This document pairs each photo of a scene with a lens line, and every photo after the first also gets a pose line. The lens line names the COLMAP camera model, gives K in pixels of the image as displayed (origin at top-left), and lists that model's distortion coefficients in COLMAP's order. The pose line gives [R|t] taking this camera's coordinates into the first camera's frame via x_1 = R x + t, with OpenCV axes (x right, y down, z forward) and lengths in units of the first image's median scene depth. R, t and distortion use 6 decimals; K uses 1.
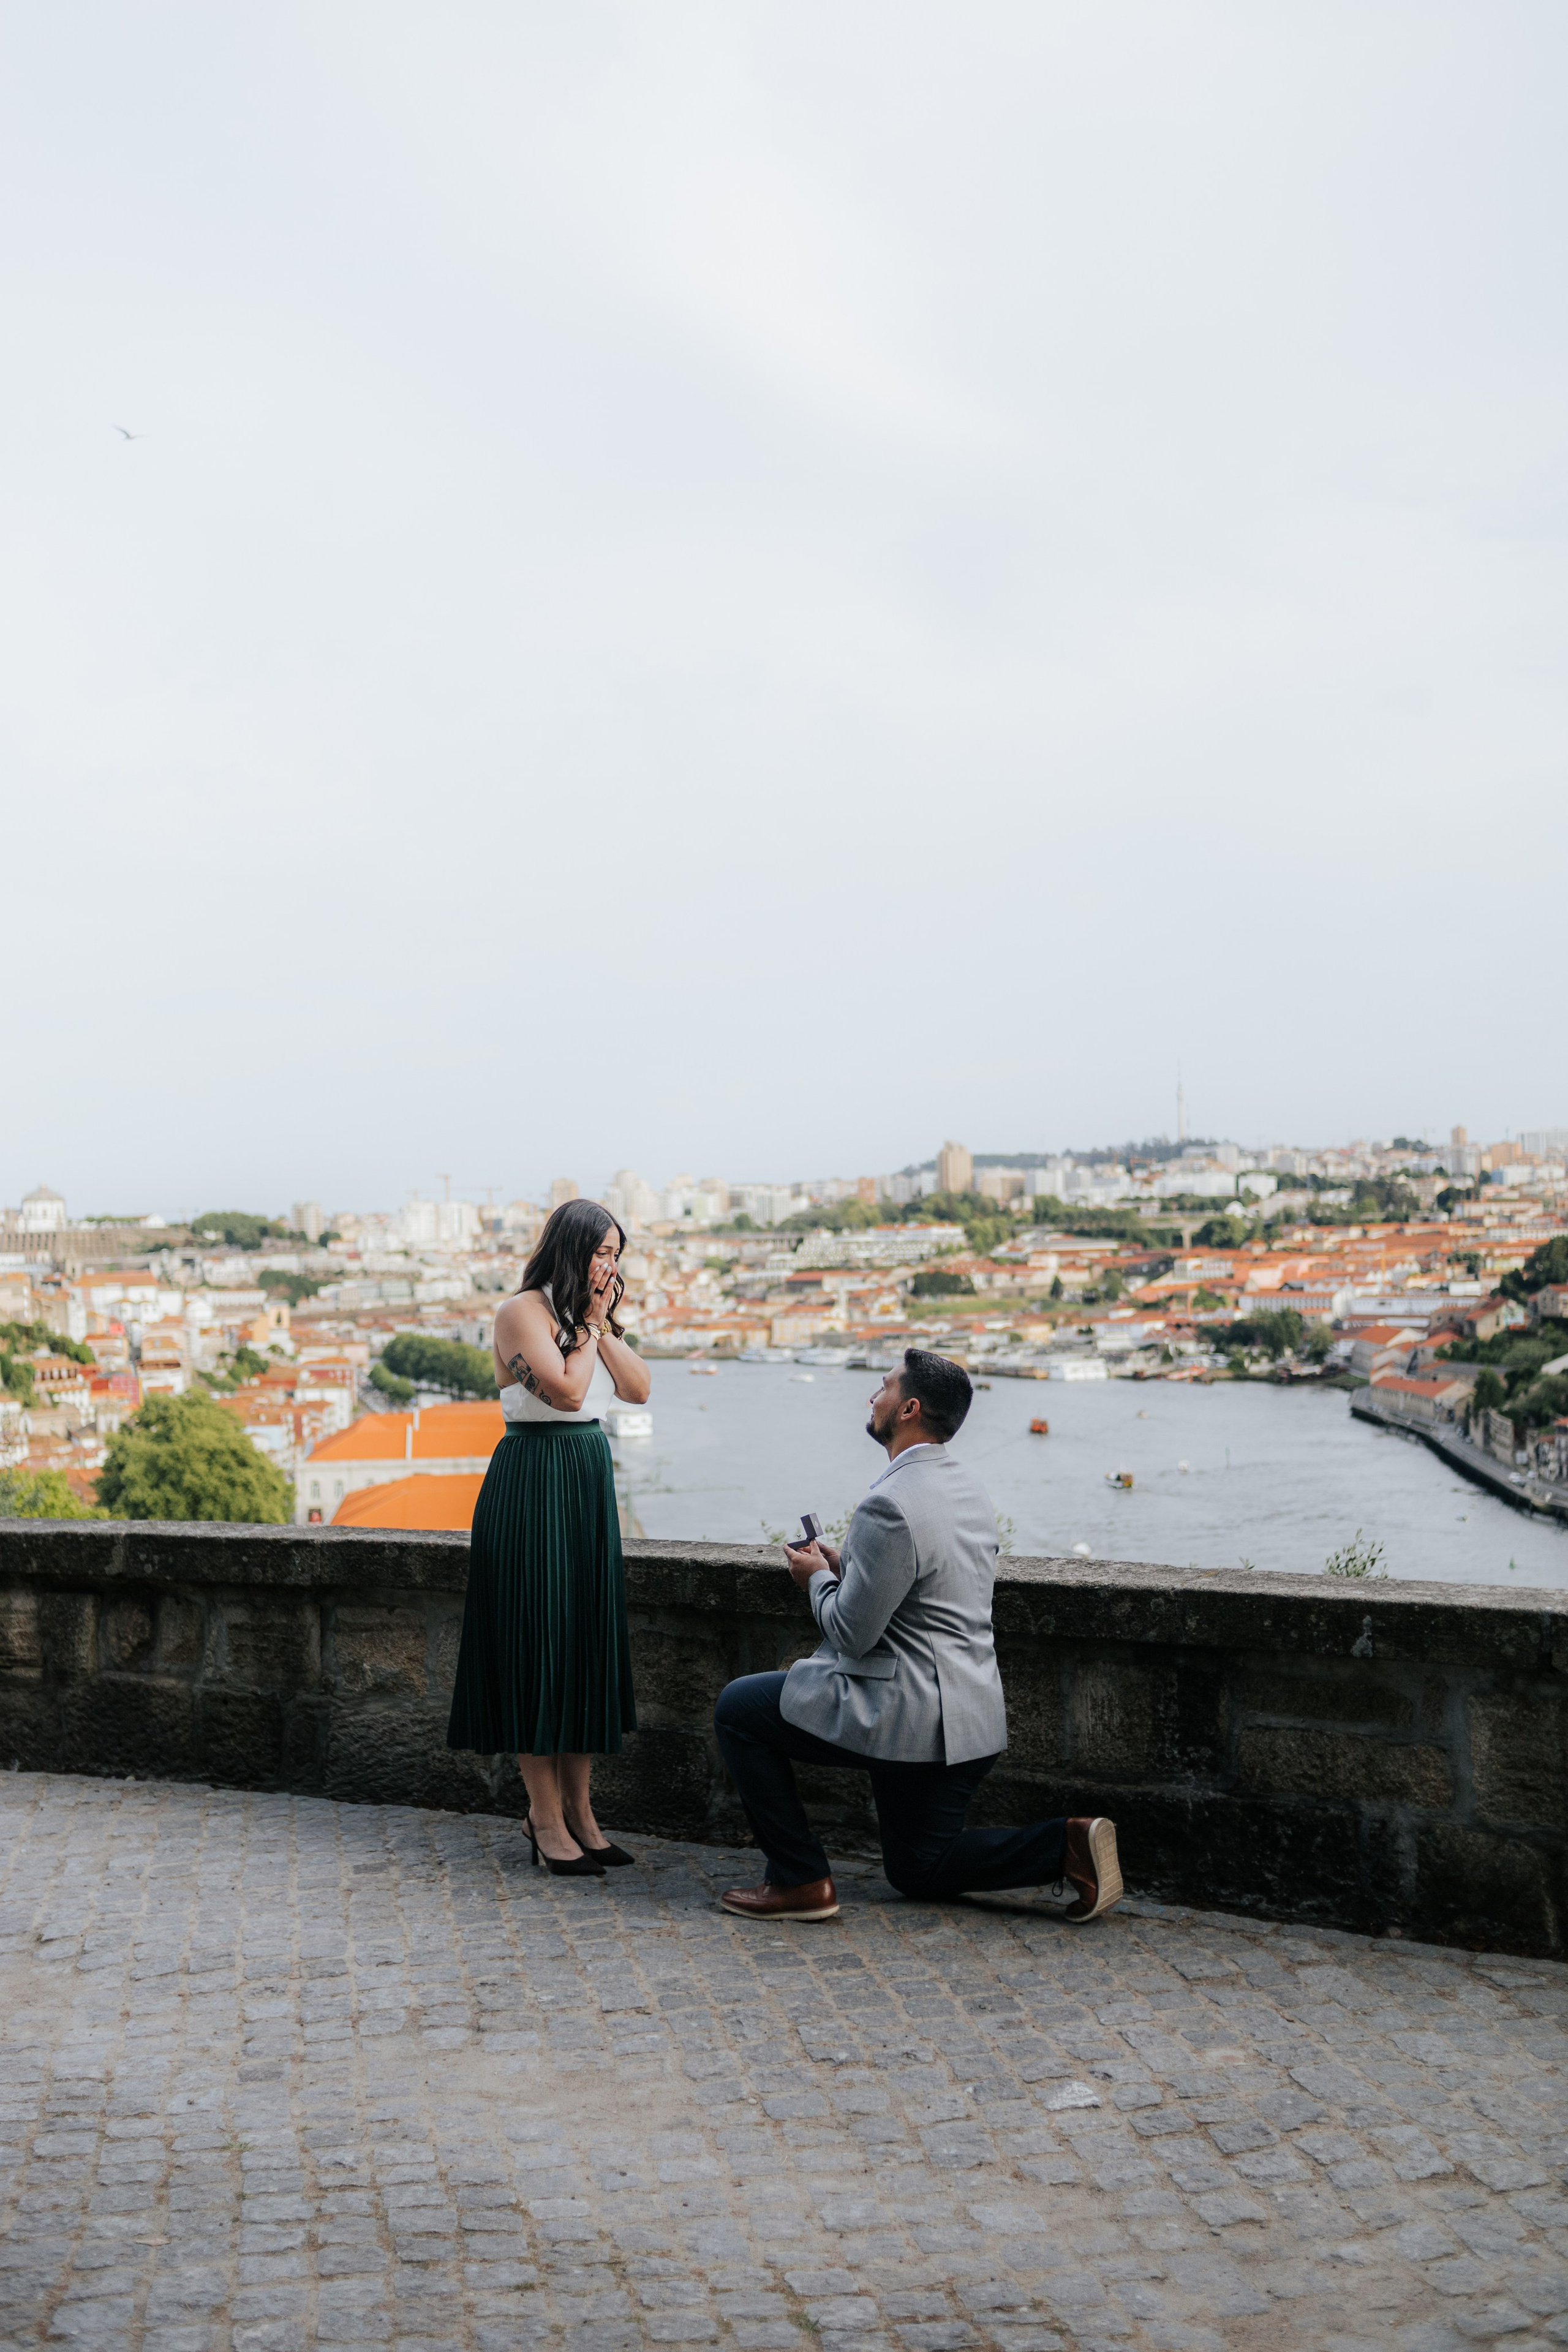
lens RADIAL K [[2320.0, 0, 791.2], [0, 2320.0, 1187.9], [0, 0, 1]] dist [-0.005017, 0.030549]
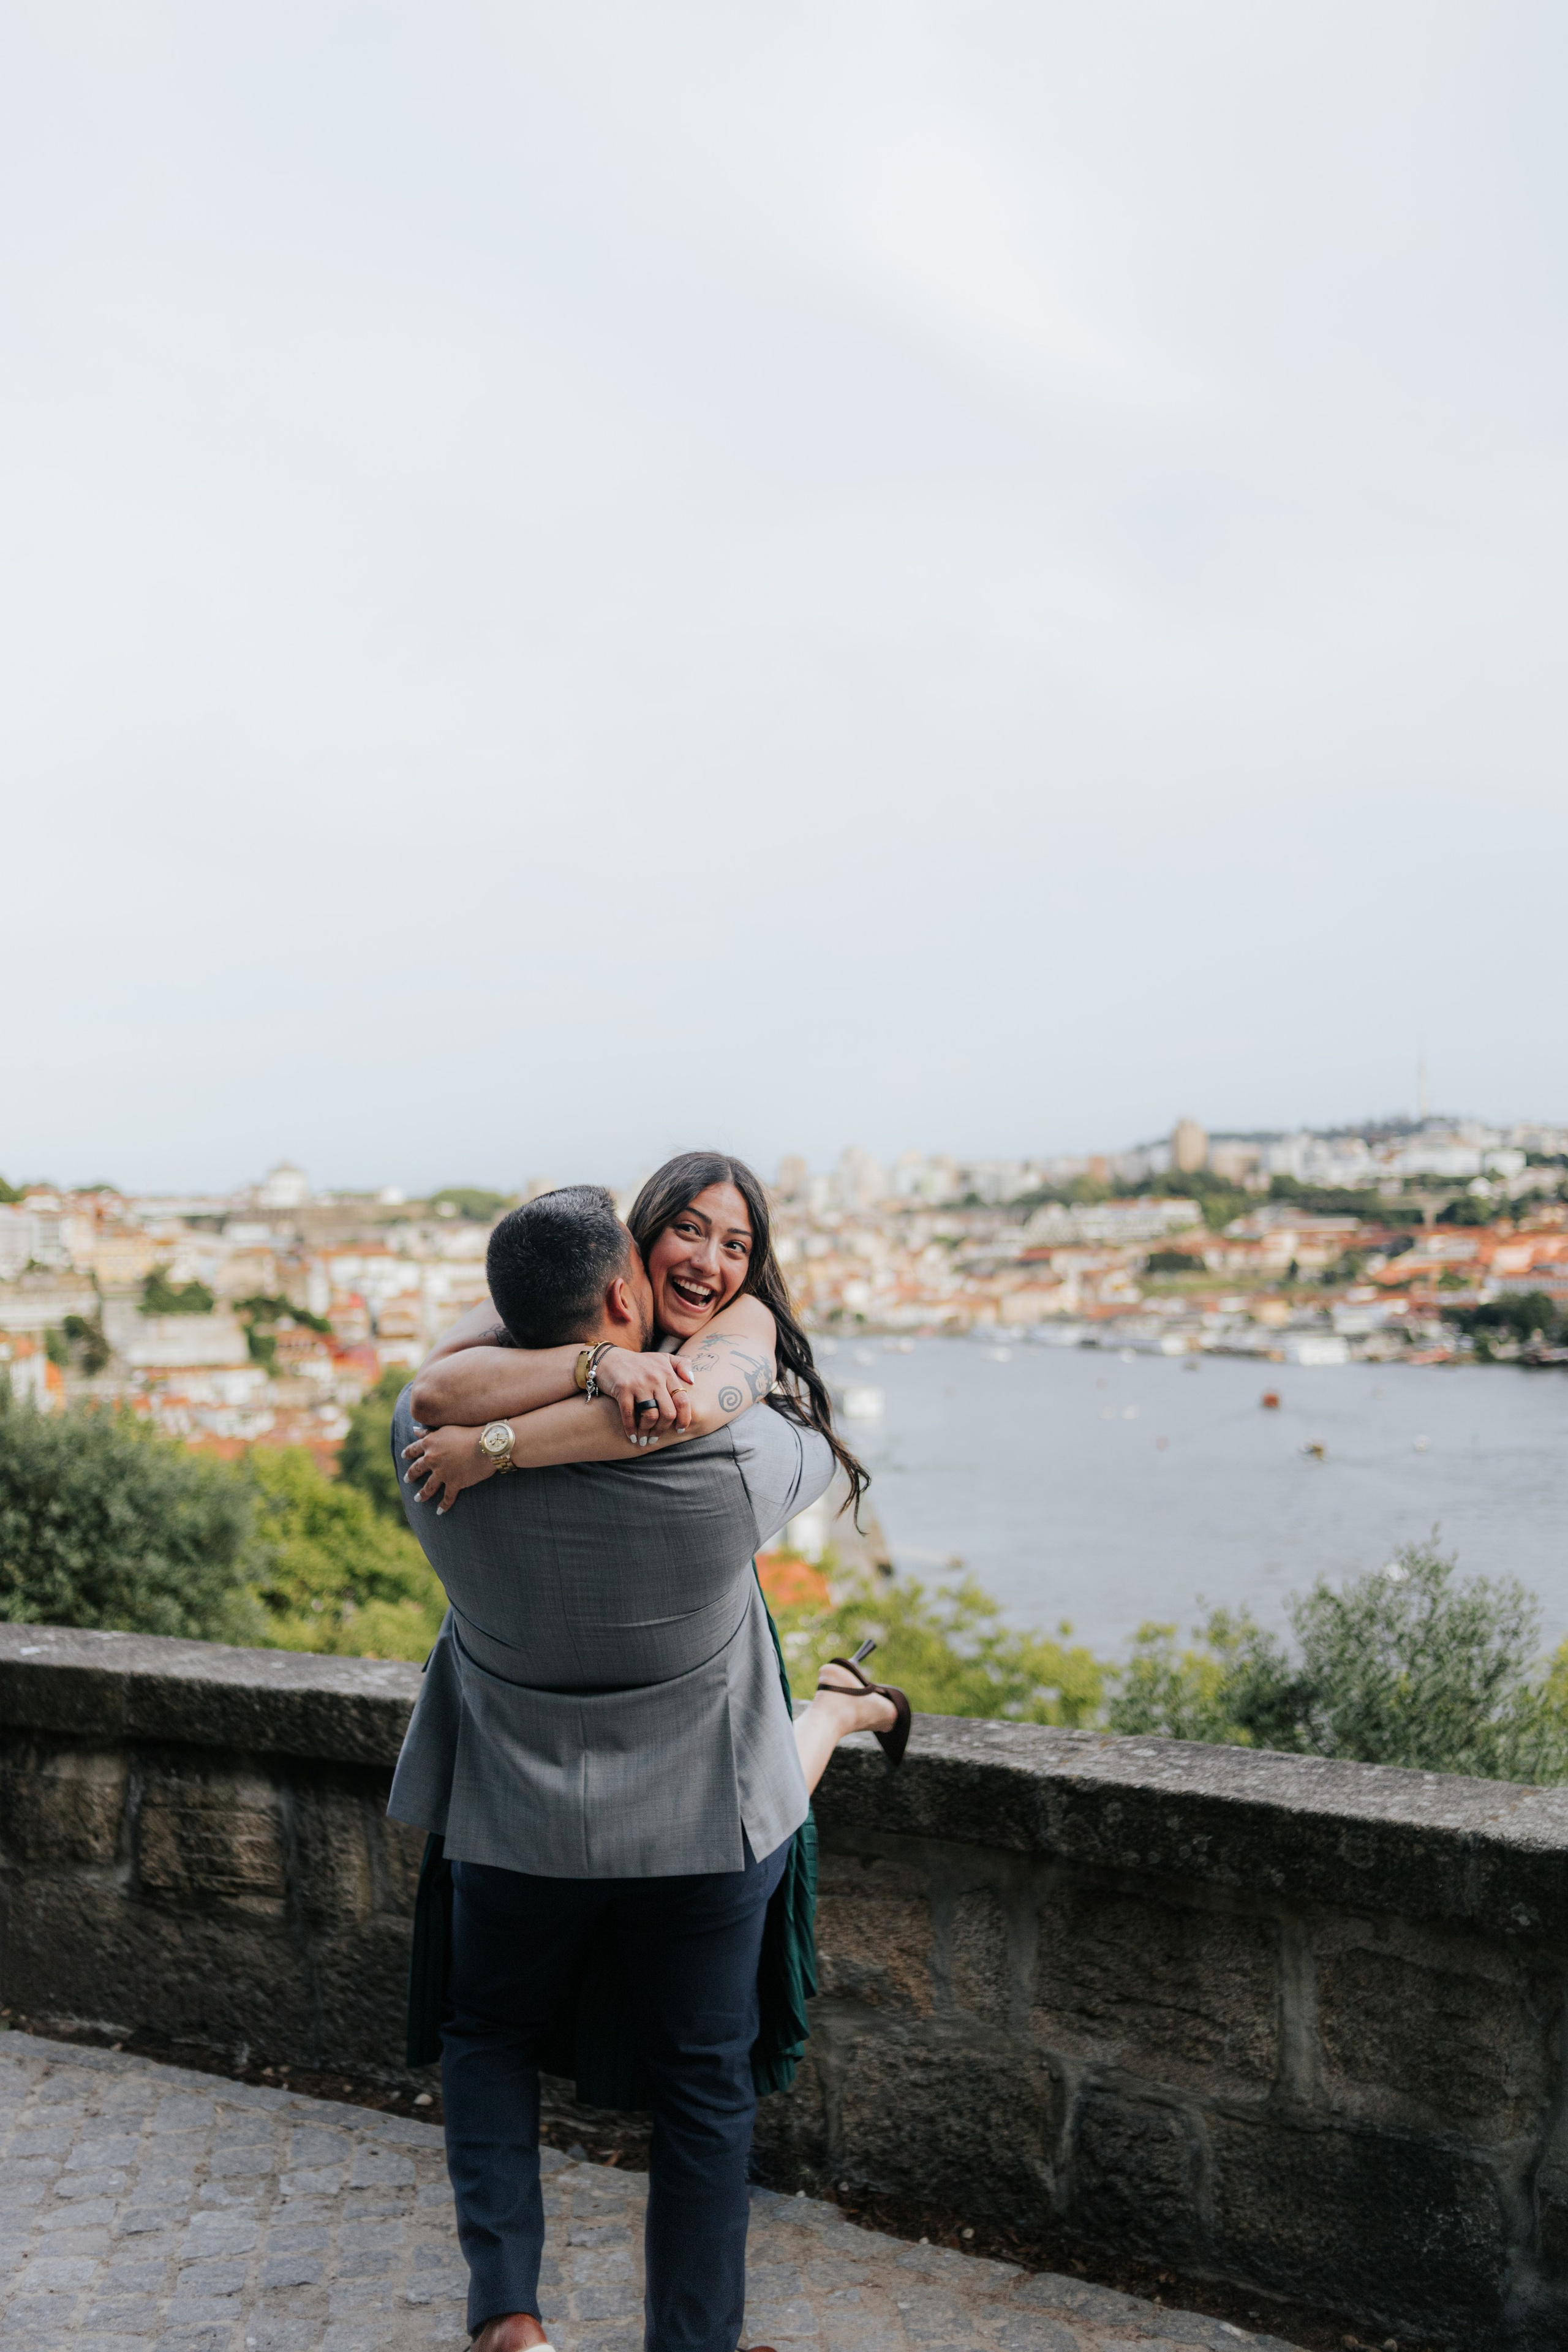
lens RADIAL K [[2326.9, 0, 784.0], [0, 2326.9, 1176.0], [0, 0, 1]] dist [-0.004438, 0.013876]
pose [[0.994889, 0.003063, -0.100924, -0.162144], [-0.002559, 0.999984, 0.005124, 0.008059], [0.100938, -0.004840, 0.994881, 0.502028]]
